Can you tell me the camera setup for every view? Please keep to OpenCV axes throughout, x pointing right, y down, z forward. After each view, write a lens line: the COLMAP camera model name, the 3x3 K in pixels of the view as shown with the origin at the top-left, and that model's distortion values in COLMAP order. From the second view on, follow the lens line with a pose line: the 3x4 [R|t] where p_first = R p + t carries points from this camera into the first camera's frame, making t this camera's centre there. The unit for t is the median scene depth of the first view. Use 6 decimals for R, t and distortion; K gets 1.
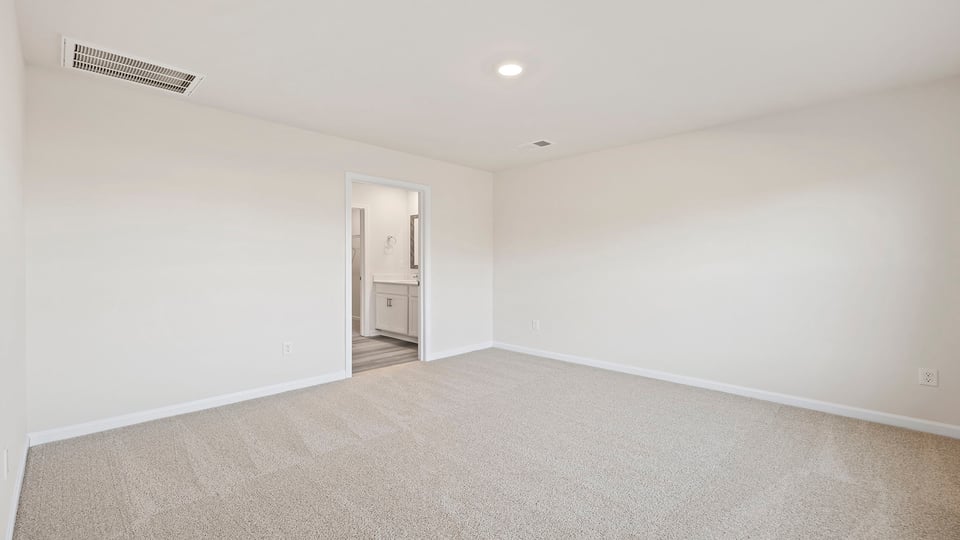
lens RADIAL K [[409.6, 0, 477.6], [0, 409.6, 266.8], [0, 0, 1]] dist [-0.002334, -0.000150]
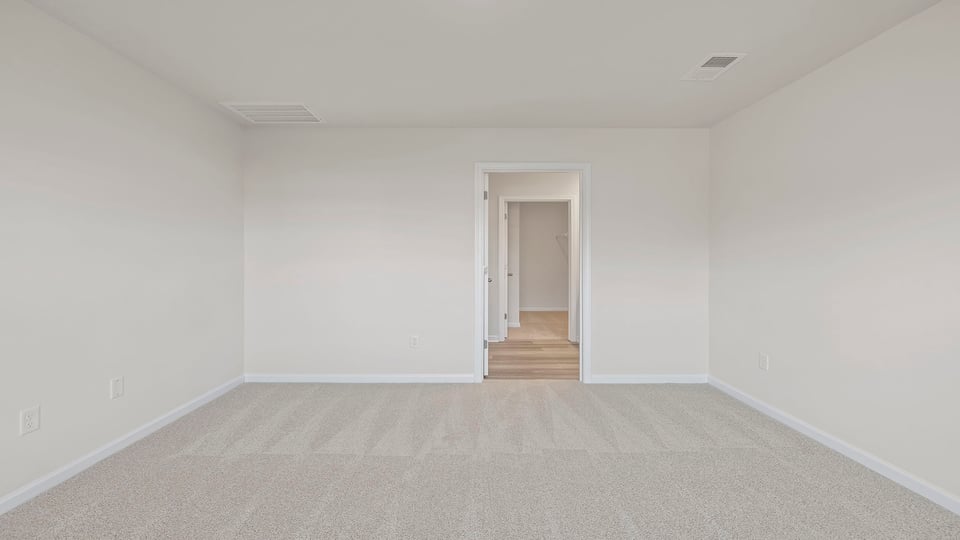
lens RADIAL K [[409.6, 0, 477.6], [0, 409.6, 266.8], [0, 0, 1]] dist [-0.002334, -0.000150]
pose [[0.705360, 0.017338, -0.708637, 0.296080], [-0.010902, 0.999848, 0.013612, -0.005923], [0.708765, -0.001876, 0.705442, 0.290217]]
